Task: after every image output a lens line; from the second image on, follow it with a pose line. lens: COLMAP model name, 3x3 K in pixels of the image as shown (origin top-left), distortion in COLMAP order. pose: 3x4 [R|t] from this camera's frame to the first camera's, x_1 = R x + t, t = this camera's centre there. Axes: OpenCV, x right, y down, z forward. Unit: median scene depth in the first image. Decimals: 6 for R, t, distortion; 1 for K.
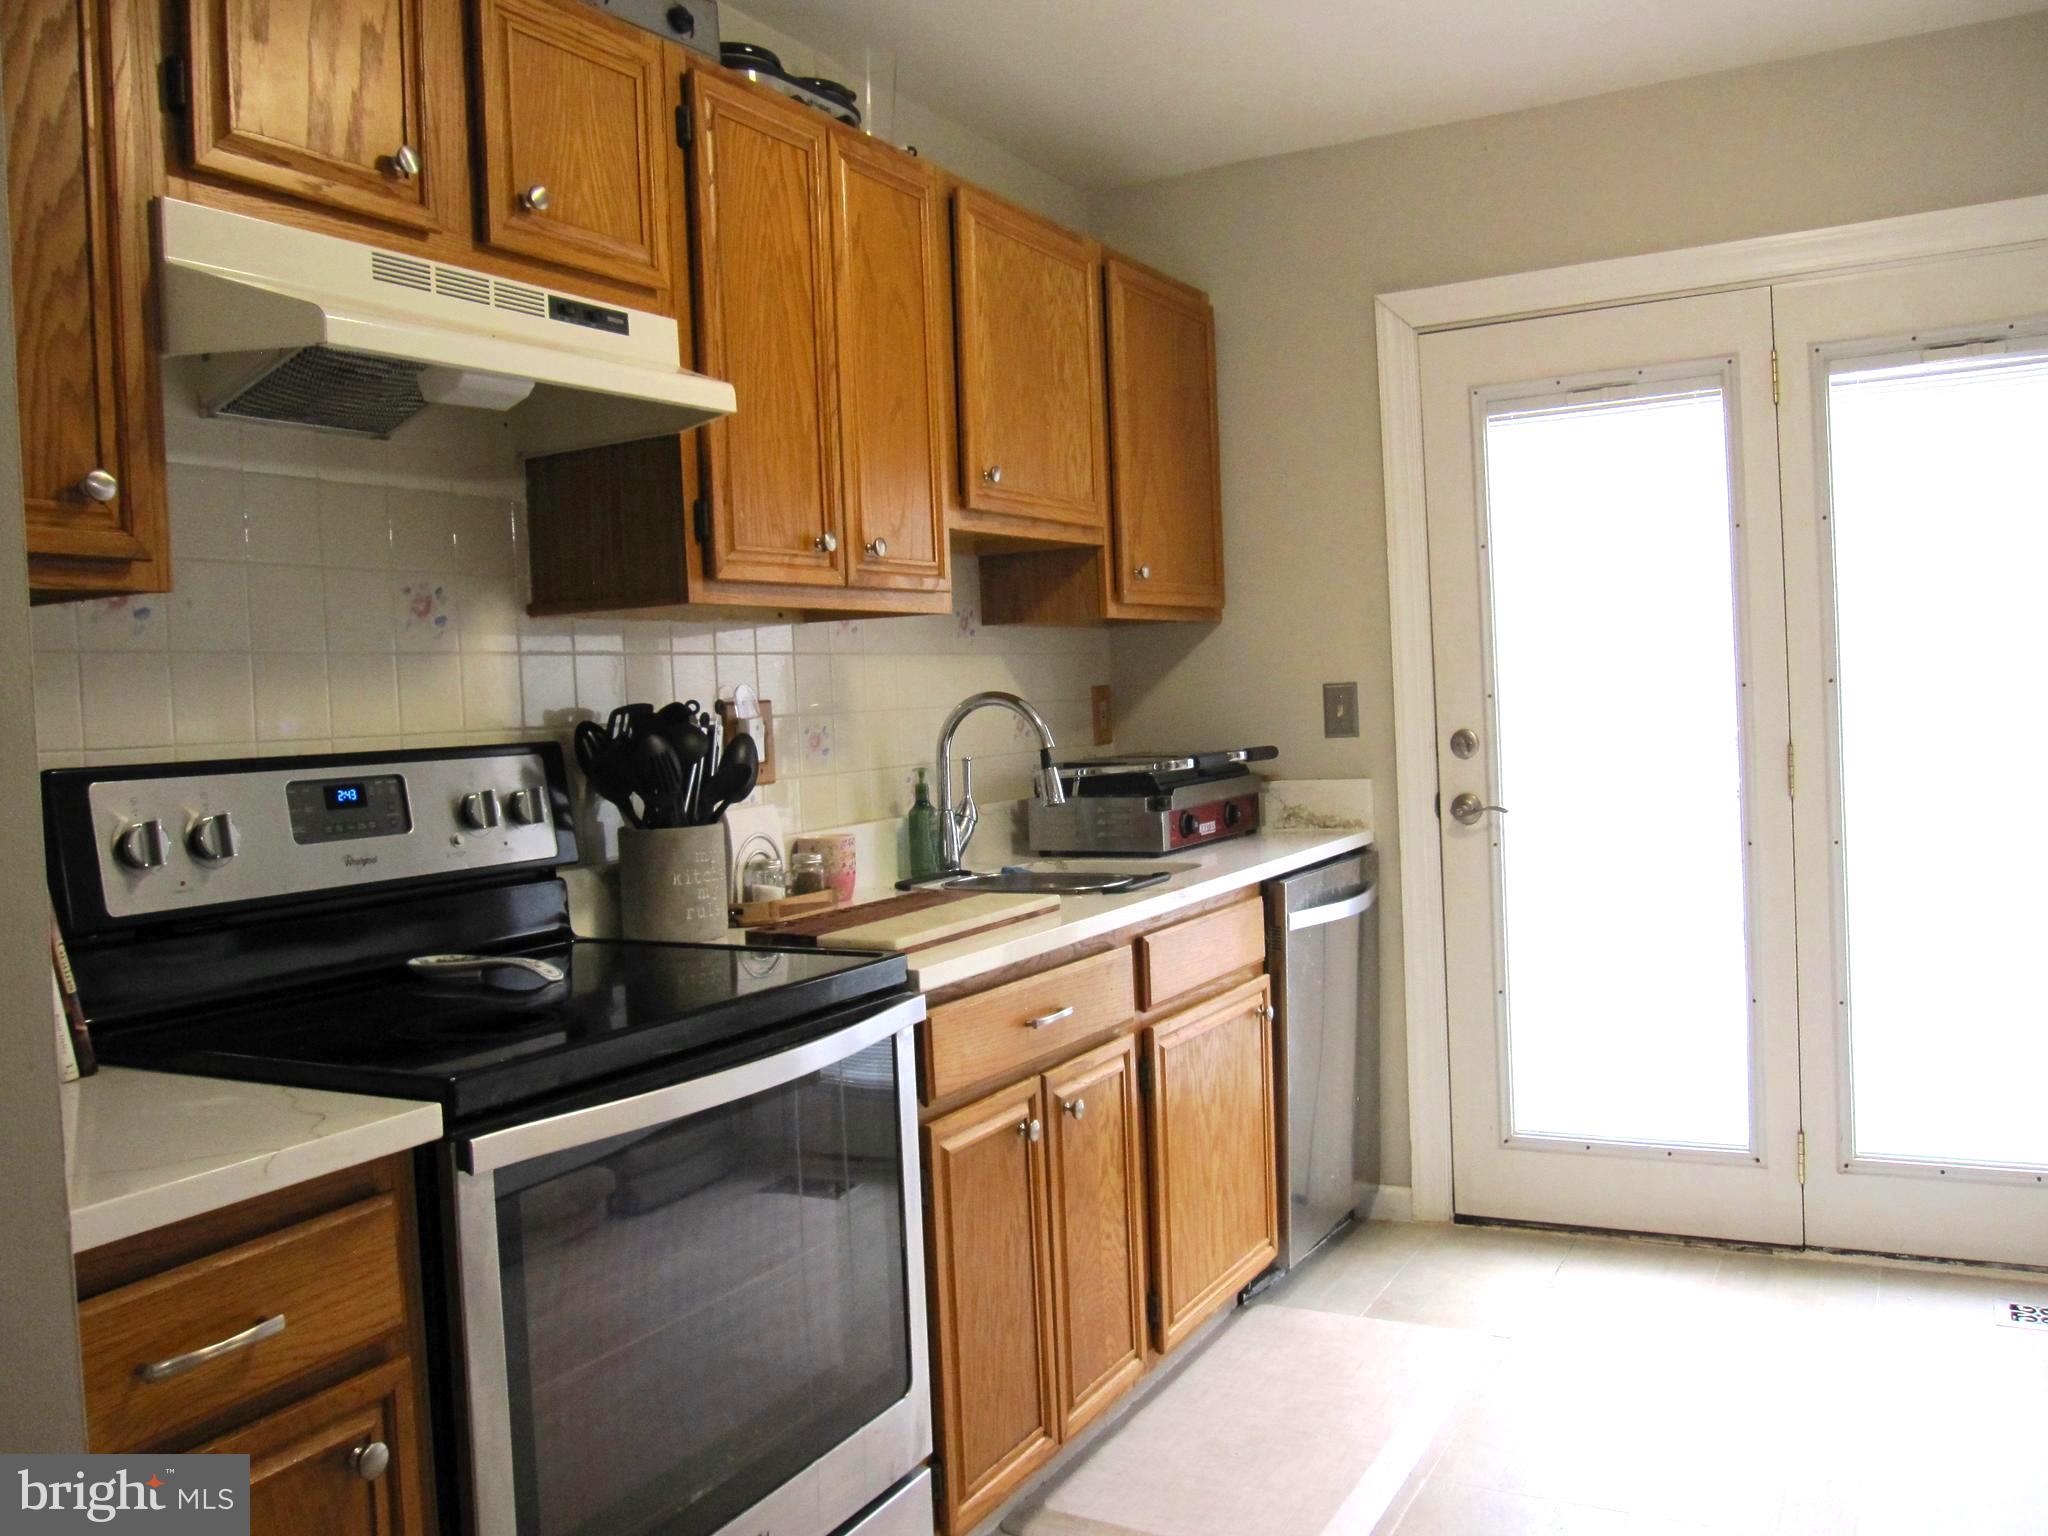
lens RADIAL K [[1700.9, 0, 1024.0], [0, 1700.9, 768.0], [0, 0, 1]] dist [-0.067311, 0.041327]
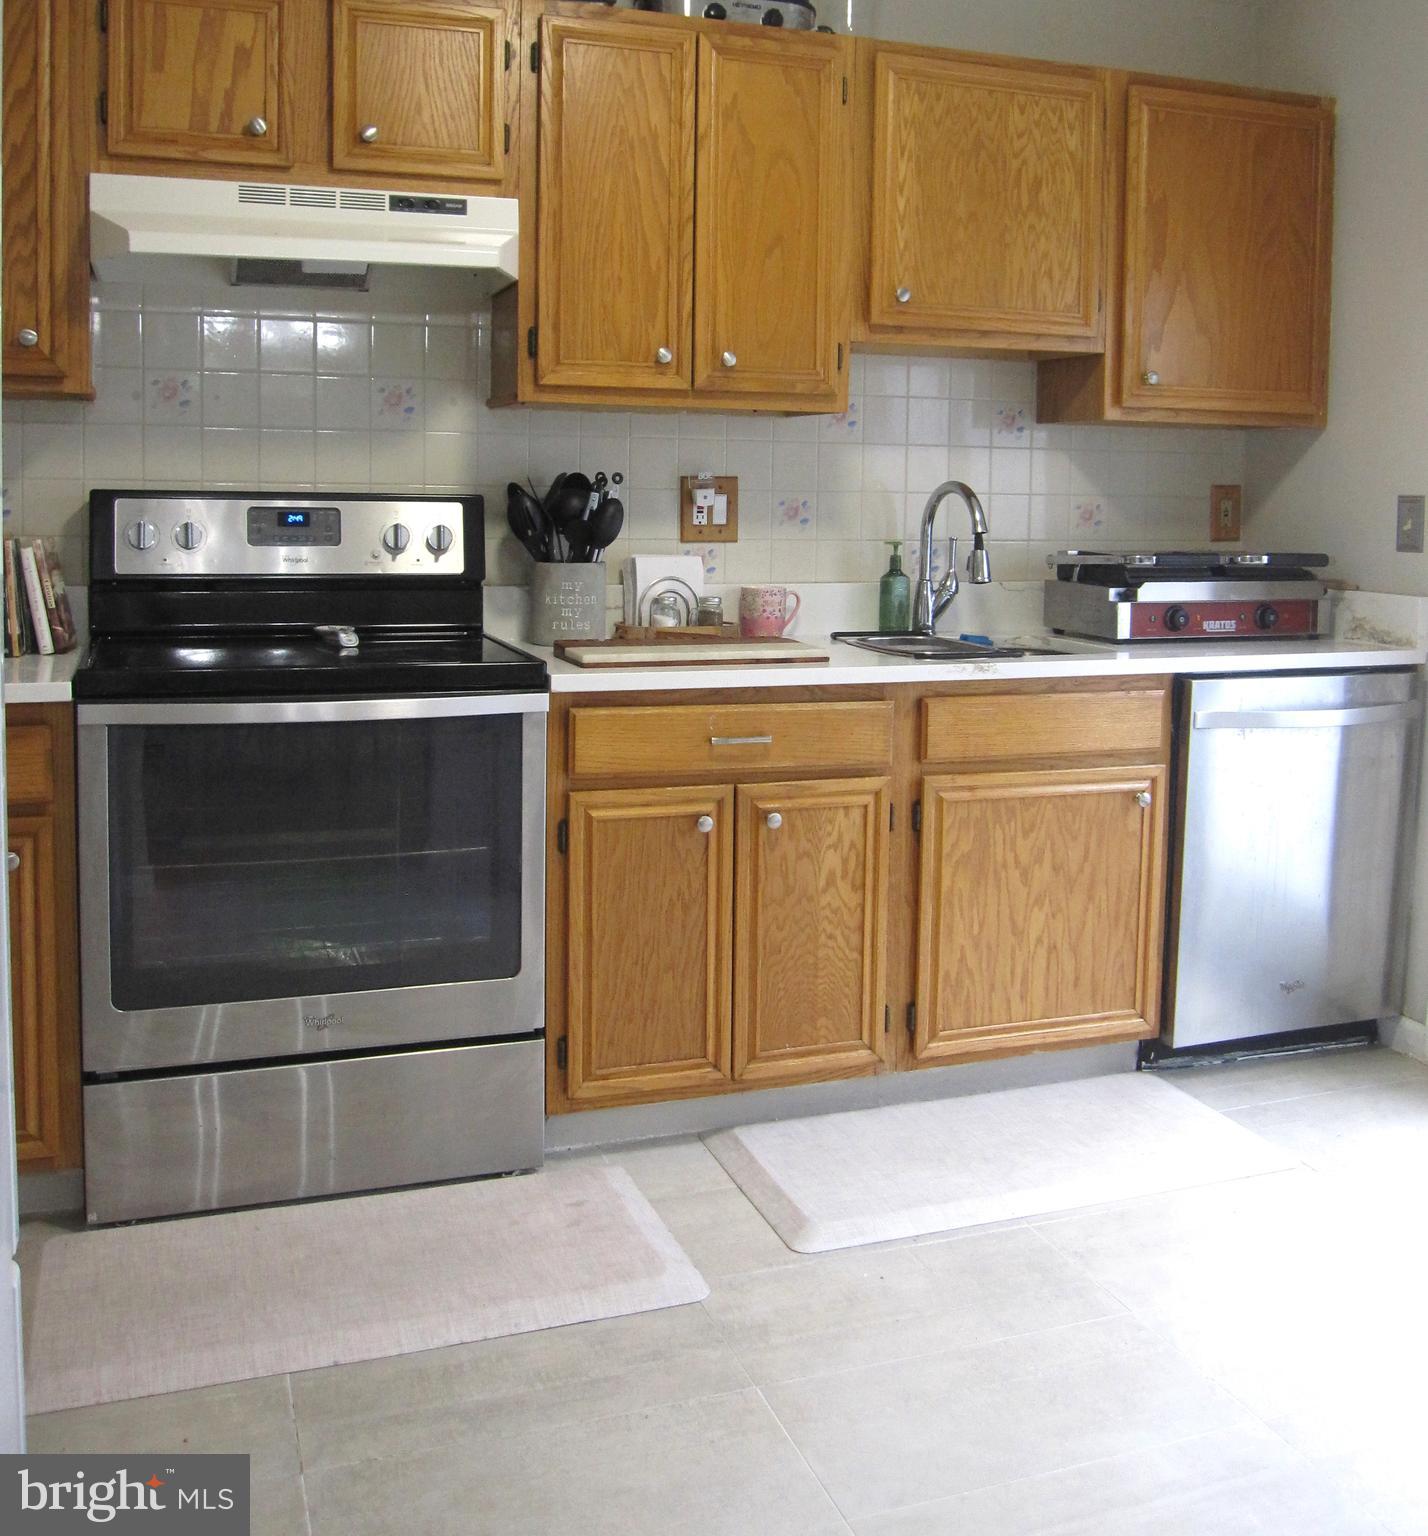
lens RADIAL K [[1552.6, 0, 714.9], [0, 1552.6, 616.5], [0, 0, 1]] dist [-0.100377, 0.134875]
pose [[0.743241, 0.108865, -0.660107, 0.789878], [-0.075696, 0.994020, 0.078705, -0.033137], [0.664728, -0.008530, 0.747037, 0.147920]]
